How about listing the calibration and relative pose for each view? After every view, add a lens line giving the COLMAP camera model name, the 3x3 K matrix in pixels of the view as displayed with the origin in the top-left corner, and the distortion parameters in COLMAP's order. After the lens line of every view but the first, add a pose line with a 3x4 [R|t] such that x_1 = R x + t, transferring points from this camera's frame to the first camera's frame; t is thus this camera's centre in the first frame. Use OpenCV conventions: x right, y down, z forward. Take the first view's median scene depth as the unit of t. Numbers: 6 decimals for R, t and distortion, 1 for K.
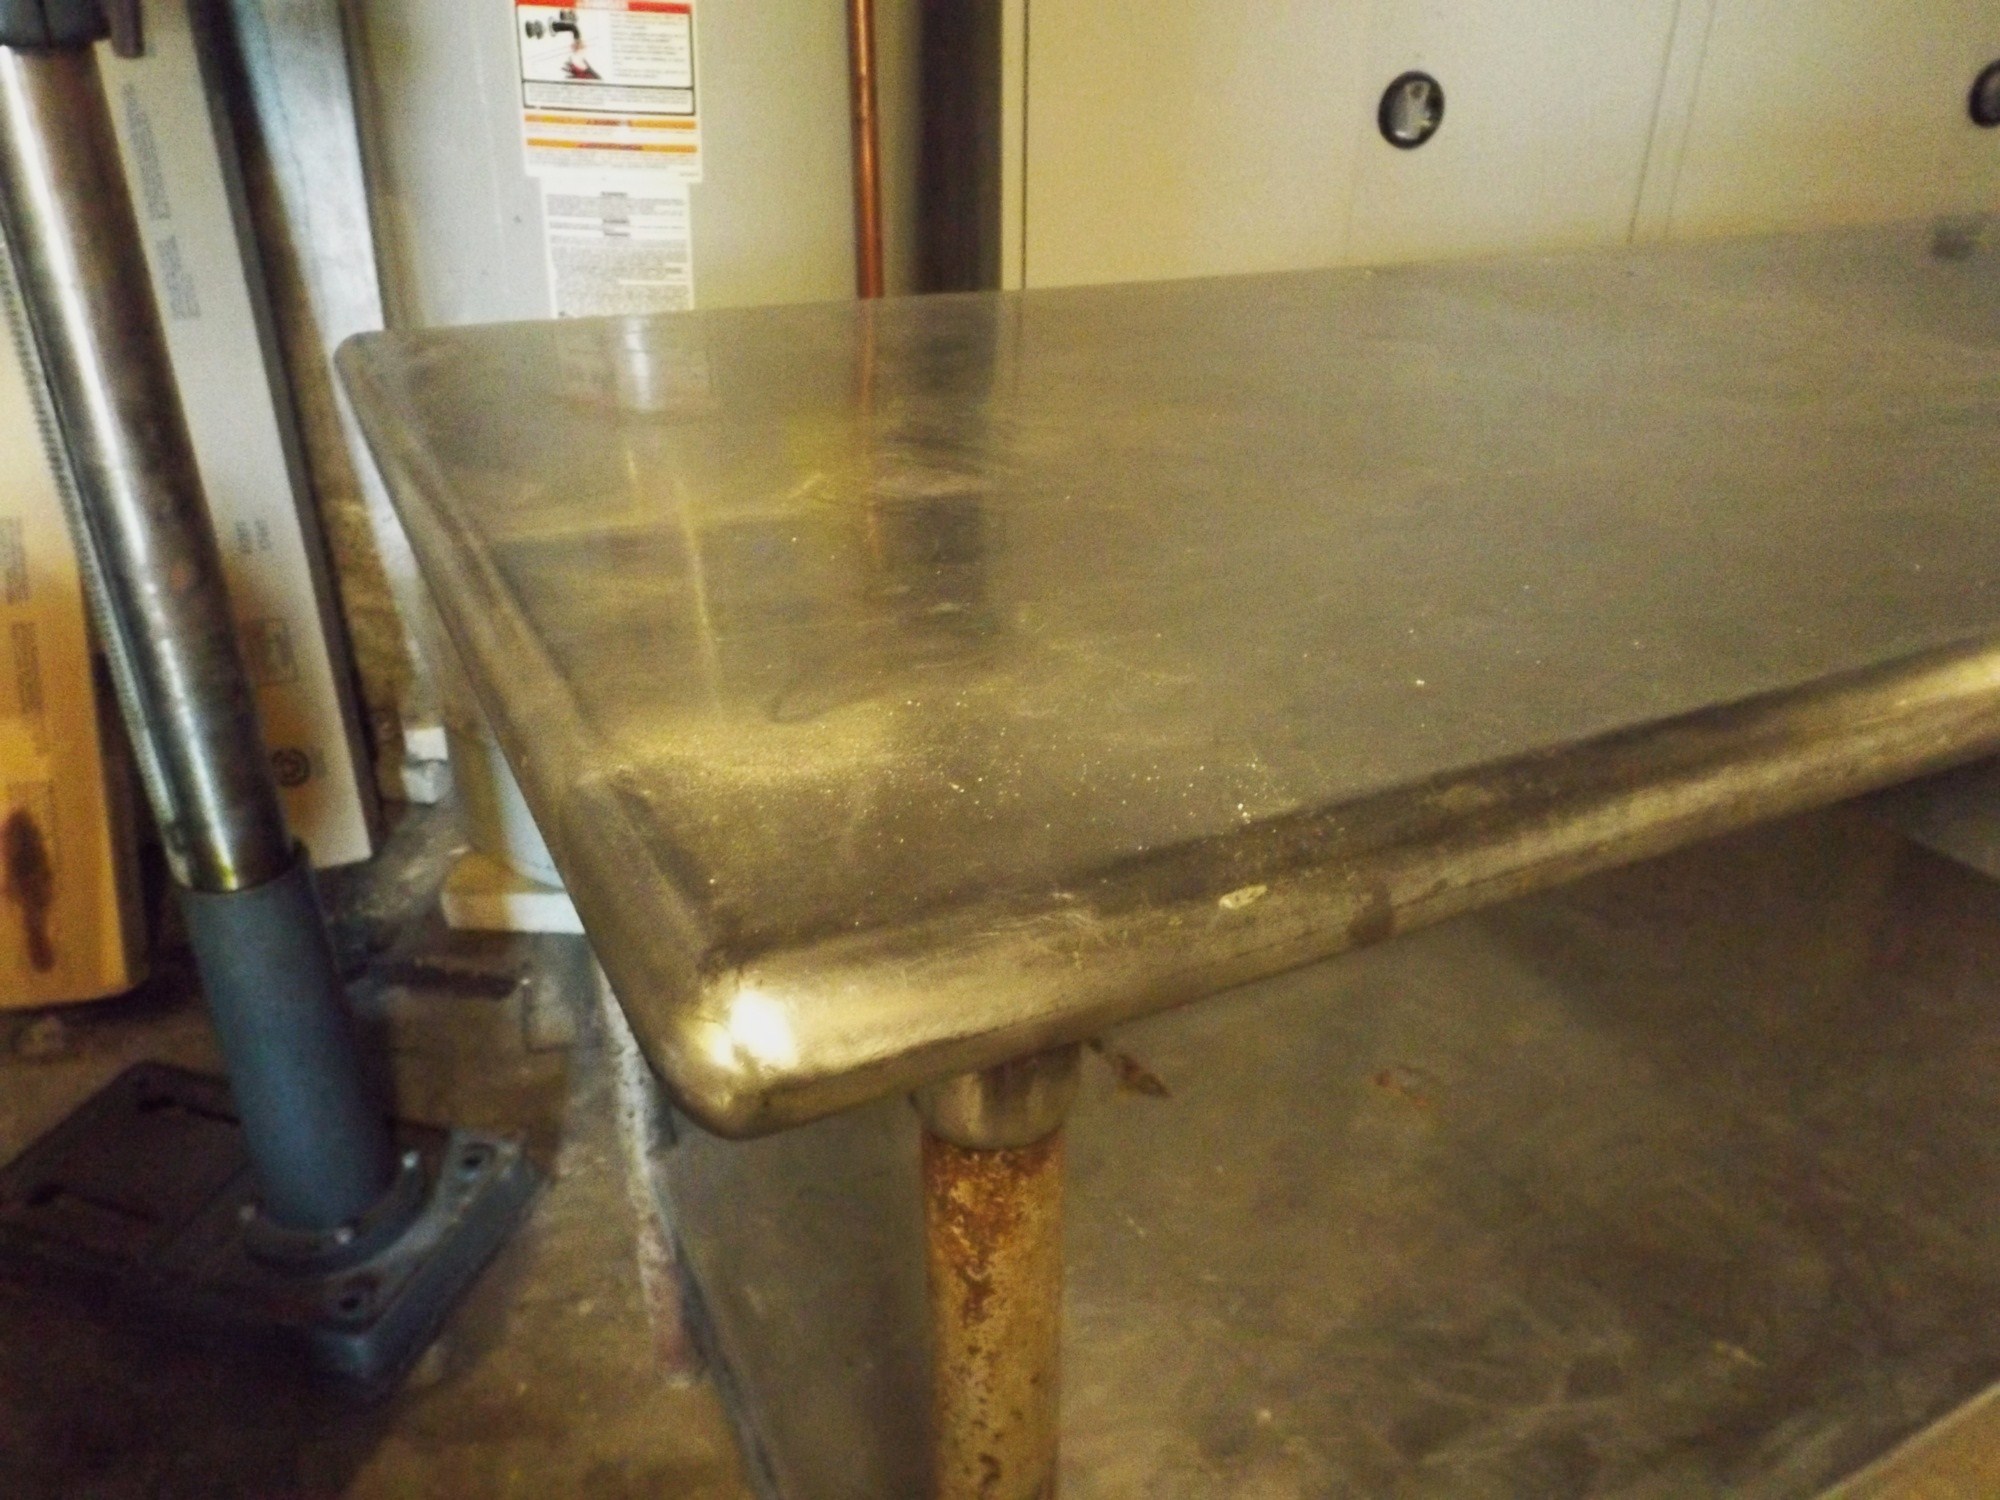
lens RADIAL K [[1447.5, 0, 1000.0], [0, 1447.5, 750.0], [0, 0, 1]] dist [0.010548, -0.018756]
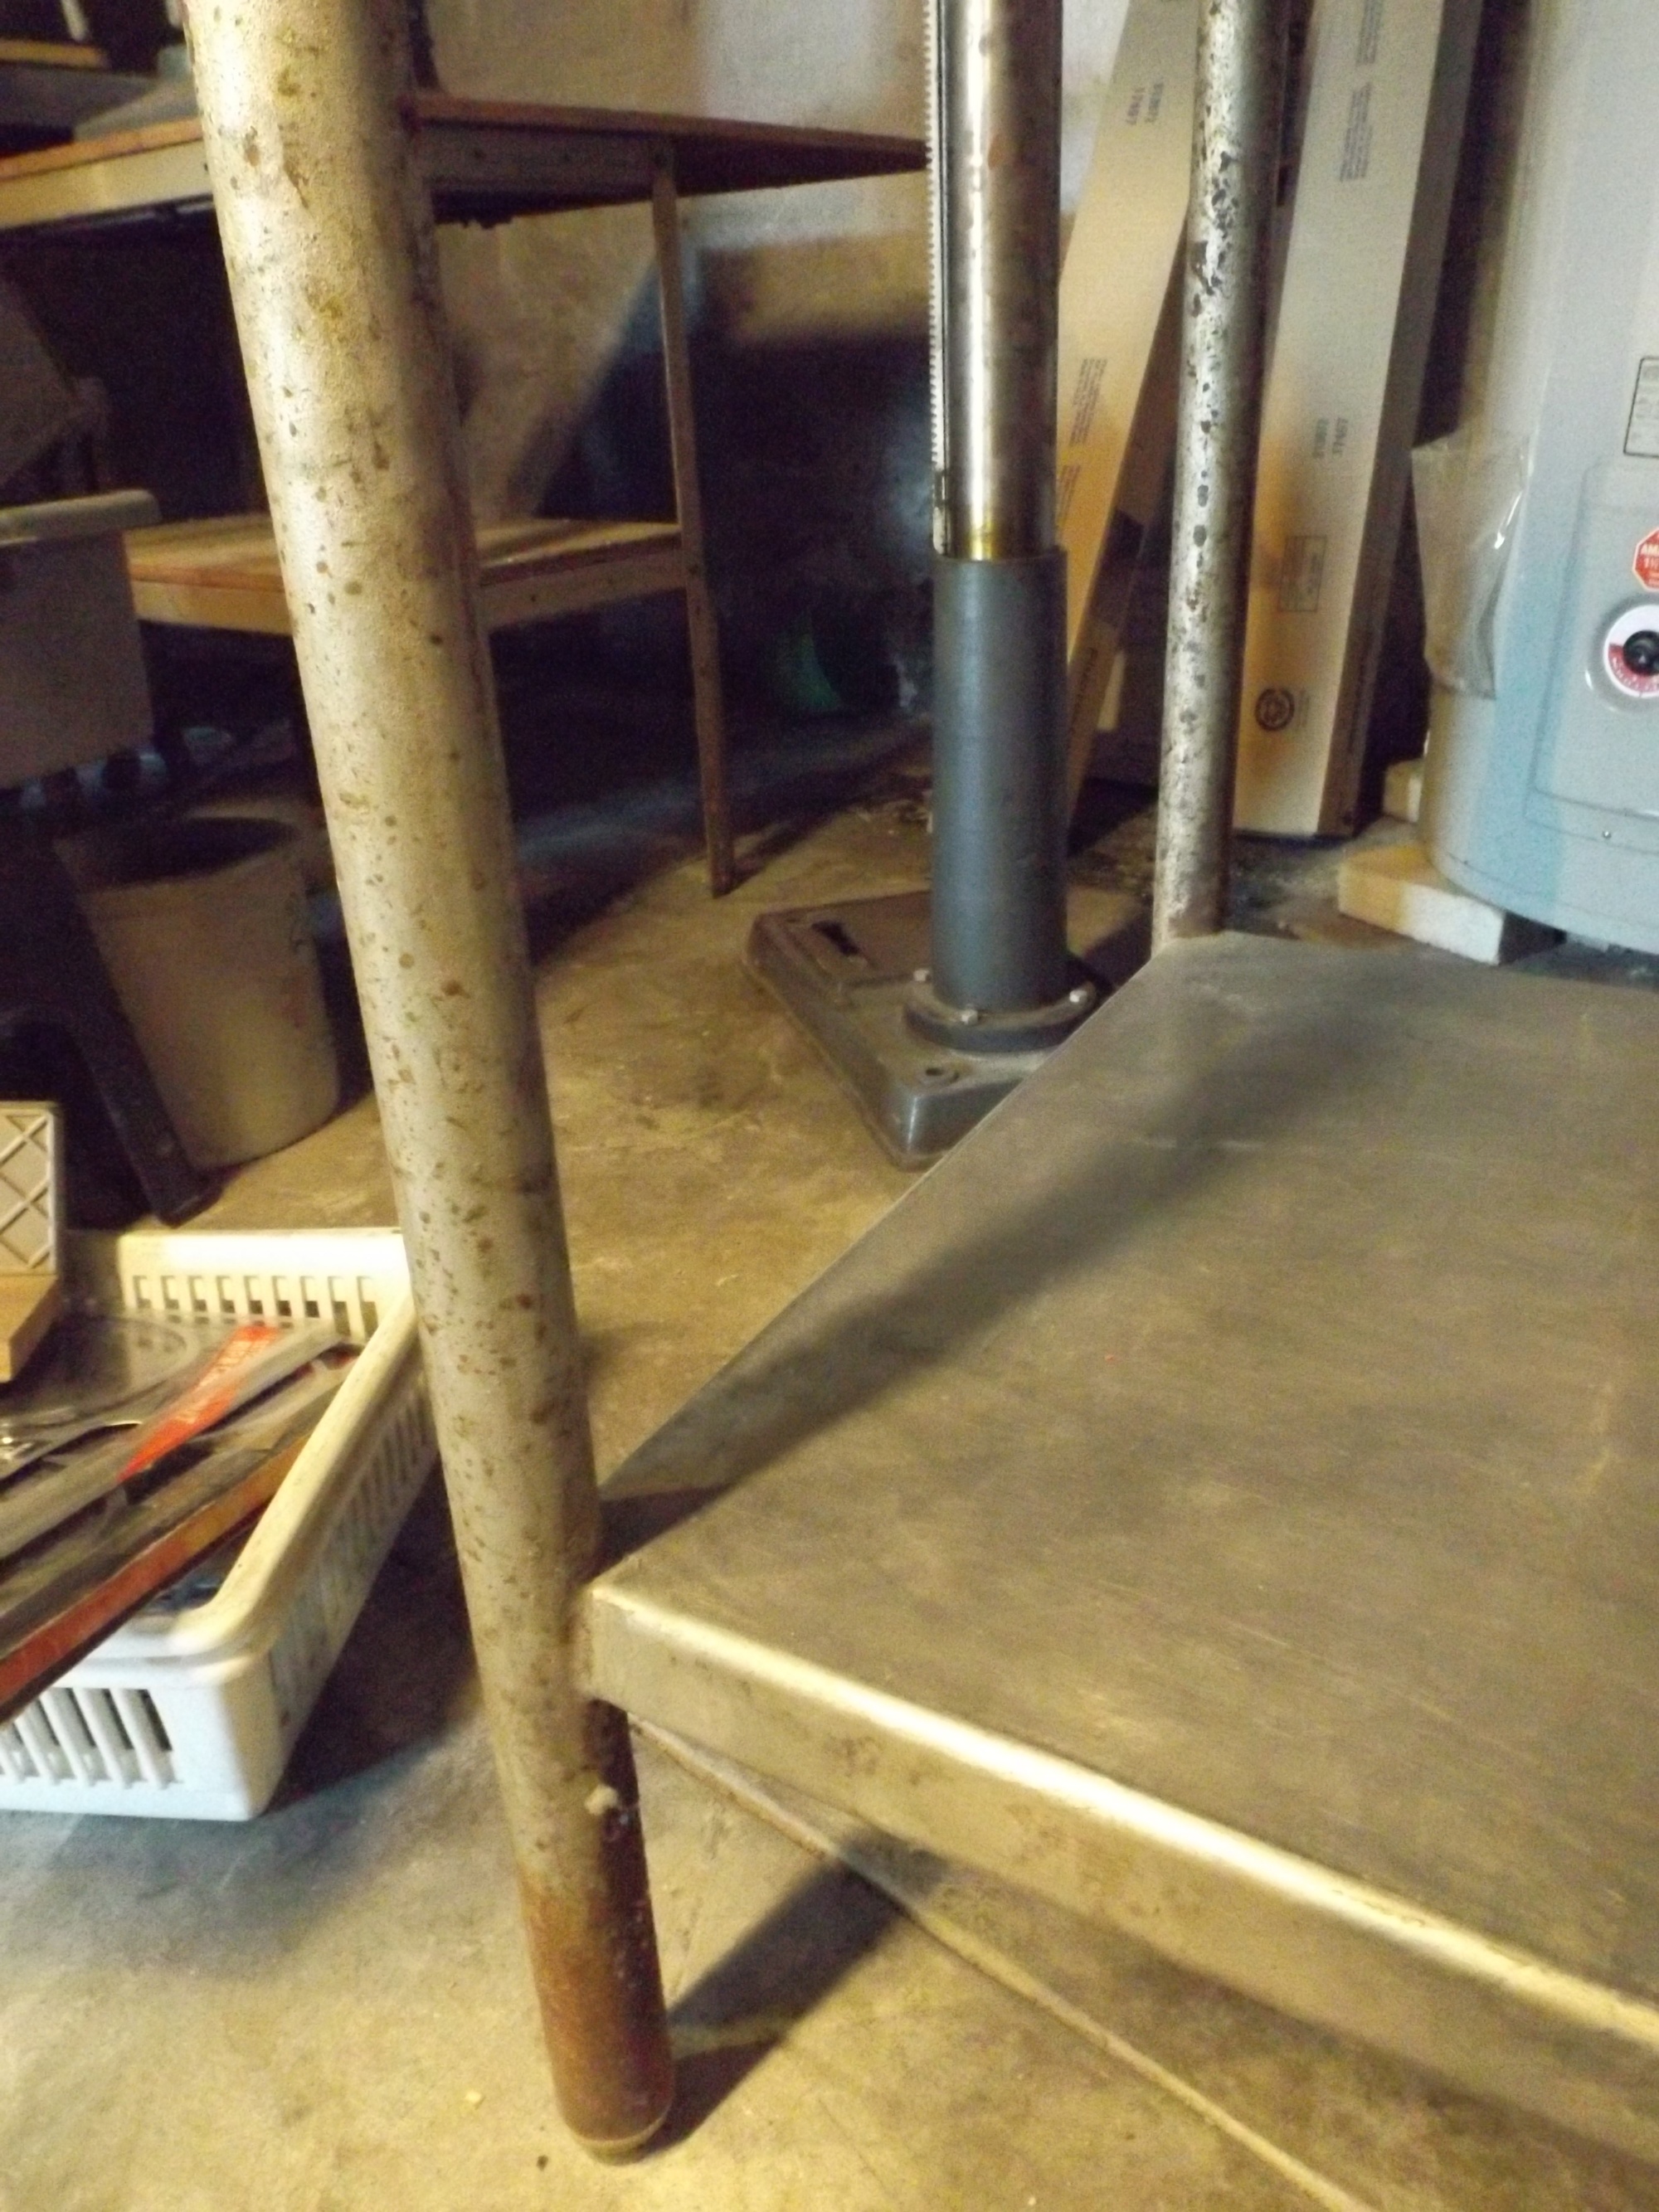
lens RADIAL K [[1595.7, 0, 829.5], [0, 1595.7, 1106.0], [0, 0, 1]] dist [0.013719, -0.020486]
pose [[0.557502, 0.326631, -0.763220, 0.826733], [-0.330027, 0.930779, 0.157268, 0.757531], [0.761757, 0.164206, 0.626708, 0.916021]]
